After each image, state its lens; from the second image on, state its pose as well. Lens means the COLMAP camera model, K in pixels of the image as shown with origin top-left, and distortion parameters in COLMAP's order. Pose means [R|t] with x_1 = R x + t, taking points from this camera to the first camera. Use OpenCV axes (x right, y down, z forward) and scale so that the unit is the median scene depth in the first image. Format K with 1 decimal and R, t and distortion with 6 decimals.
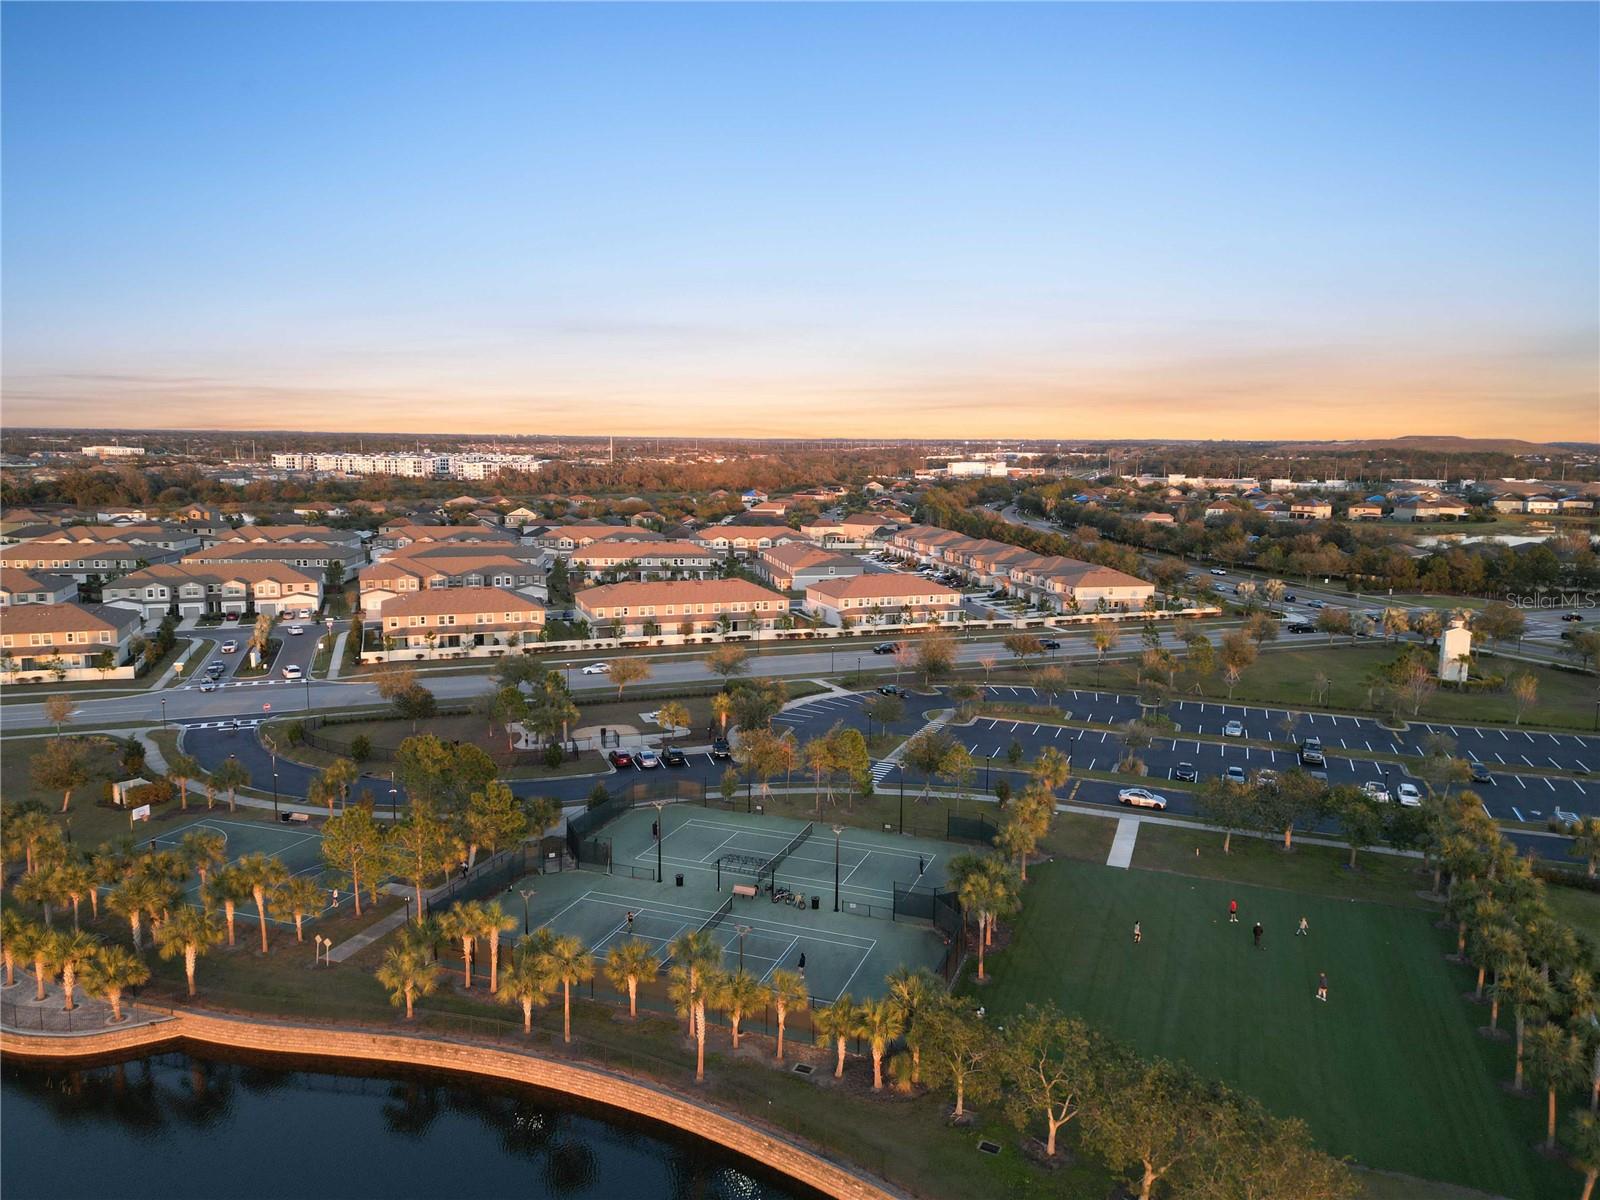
lens RADIAL K [[1127.2, 0, 774.9], [0, 1127.2, 602.6], [0, 0, 1]] dist [0.085844, -0.079276]
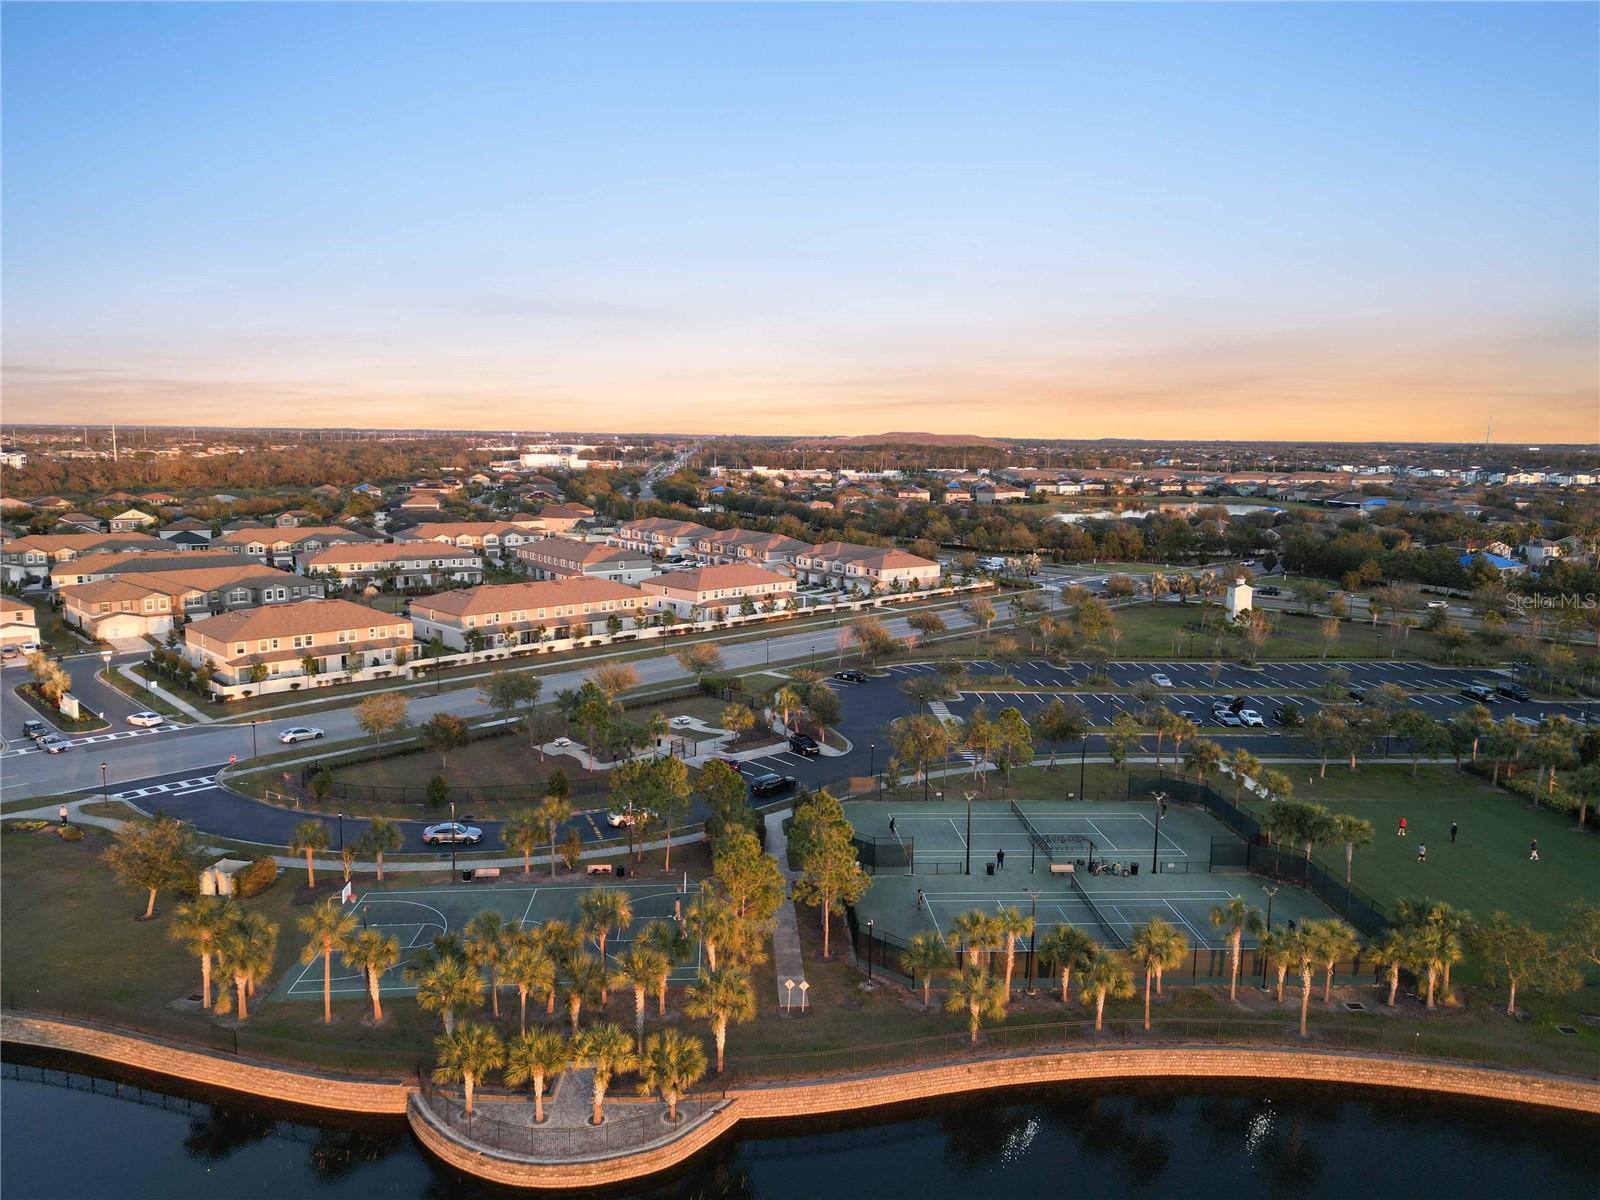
lens RADIAL K [[1127.2, 0, 774.9], [0, 1127.2, 602.6], [0, 0, 1]] dist [0.085844, -0.079276]
pose [[0.909288, -0.059696, 0.411864, -0.307048], [0.056951, 0.998197, 0.018945, -0.009327], [-0.412252, 0.006229, 0.911049, 0.076575]]
